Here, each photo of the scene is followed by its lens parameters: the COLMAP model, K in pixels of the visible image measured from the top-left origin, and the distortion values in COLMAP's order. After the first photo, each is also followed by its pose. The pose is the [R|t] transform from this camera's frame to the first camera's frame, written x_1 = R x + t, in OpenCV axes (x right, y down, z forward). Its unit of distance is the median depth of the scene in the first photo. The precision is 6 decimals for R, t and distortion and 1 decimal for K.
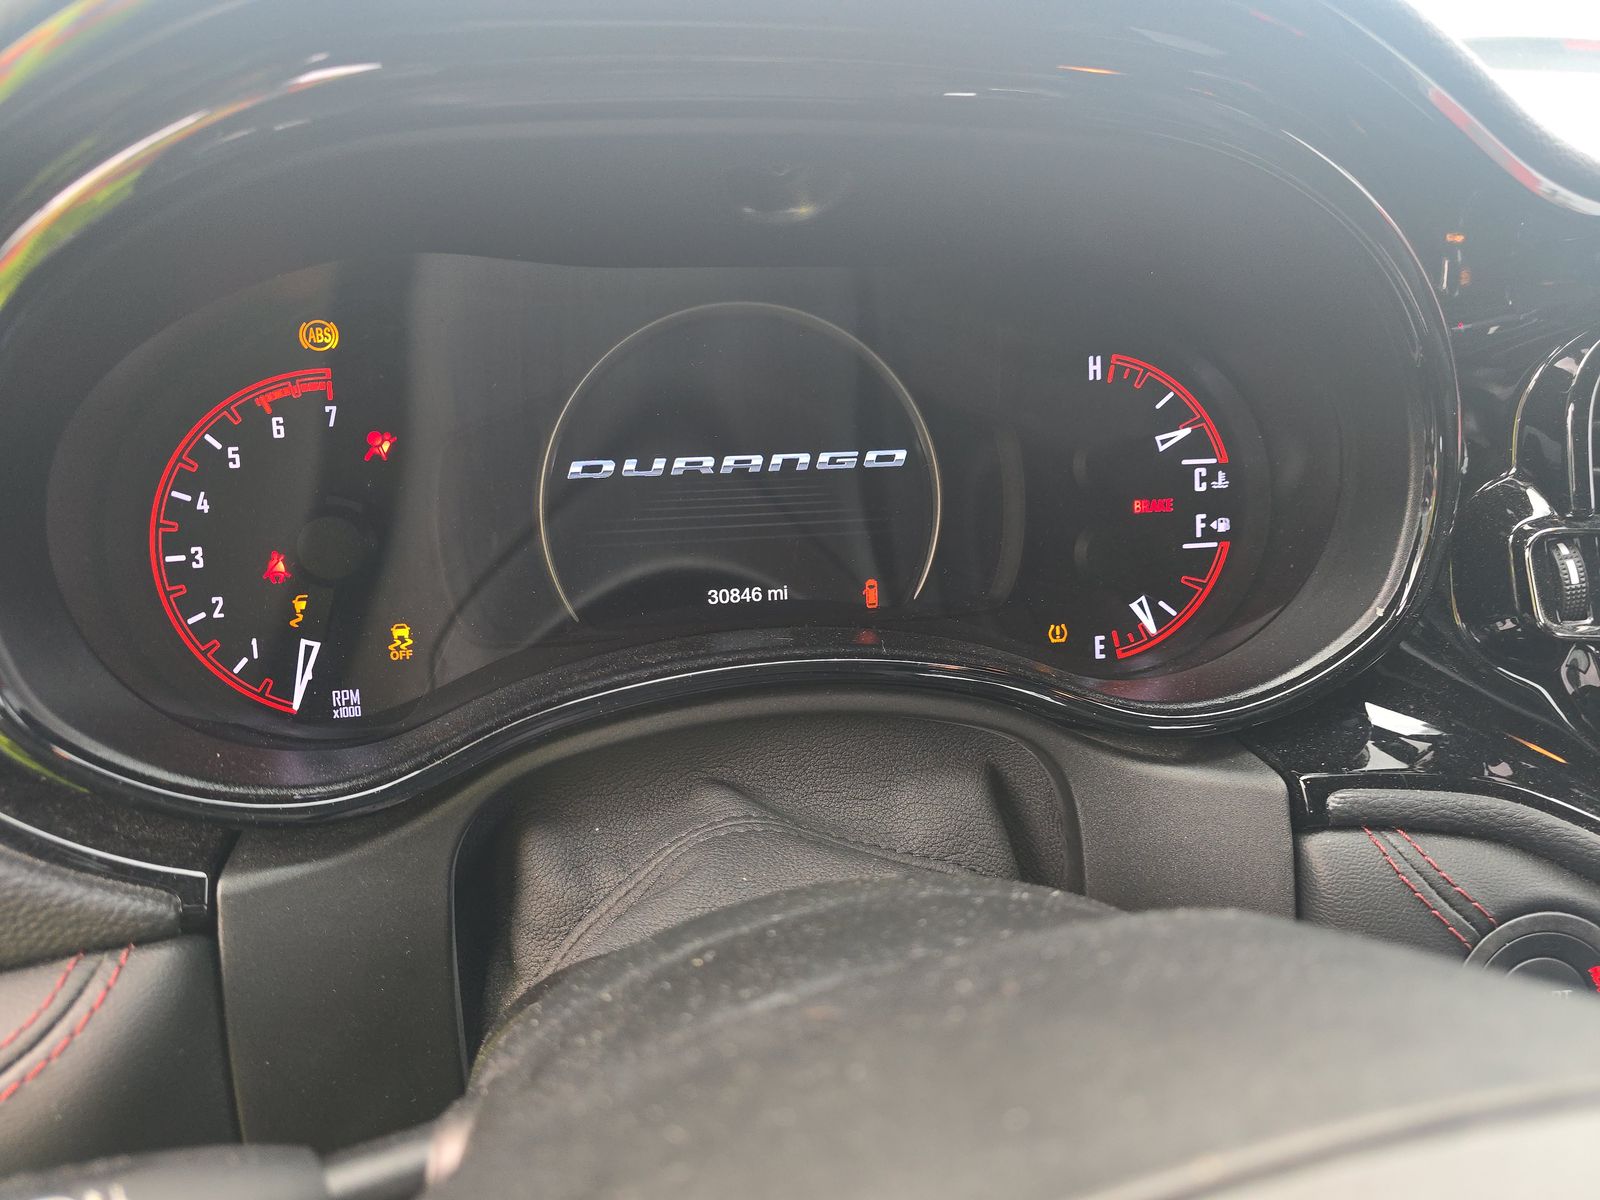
lens RADIAL K [[1083.3, 0, 803.3], [0, 1083.3, 601.0], [0, 0, 1]] dist [0.015741, -0.001825]
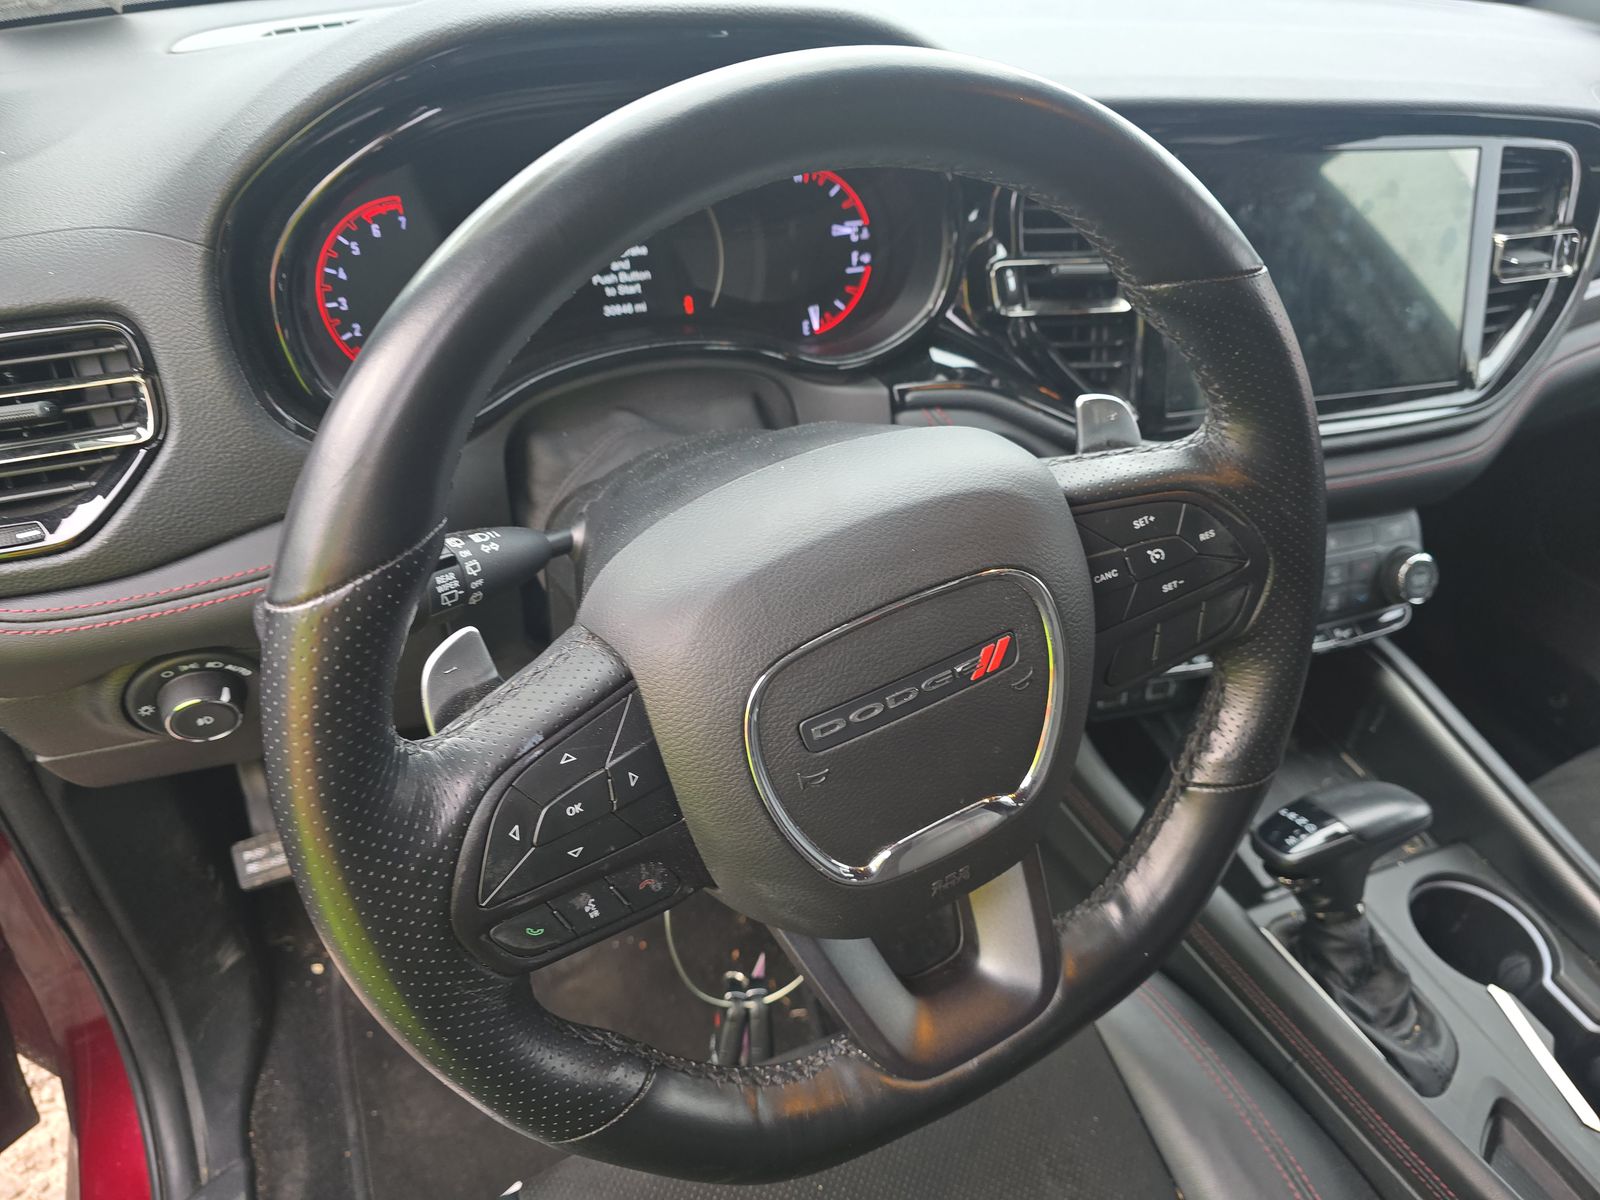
lens RADIAL K [[1083.3, 0, 802.7], [0, 1083.3, 596.9], [0, 0, 1]] dist [0.015741, -0.001825]
pose [[0.969537, -0.102822, 0.222317, -0.240934], [0.034460, 0.955858, 0.291801, -0.074350], [-0.242507, -0.275251, 0.930283, -1.068831]]
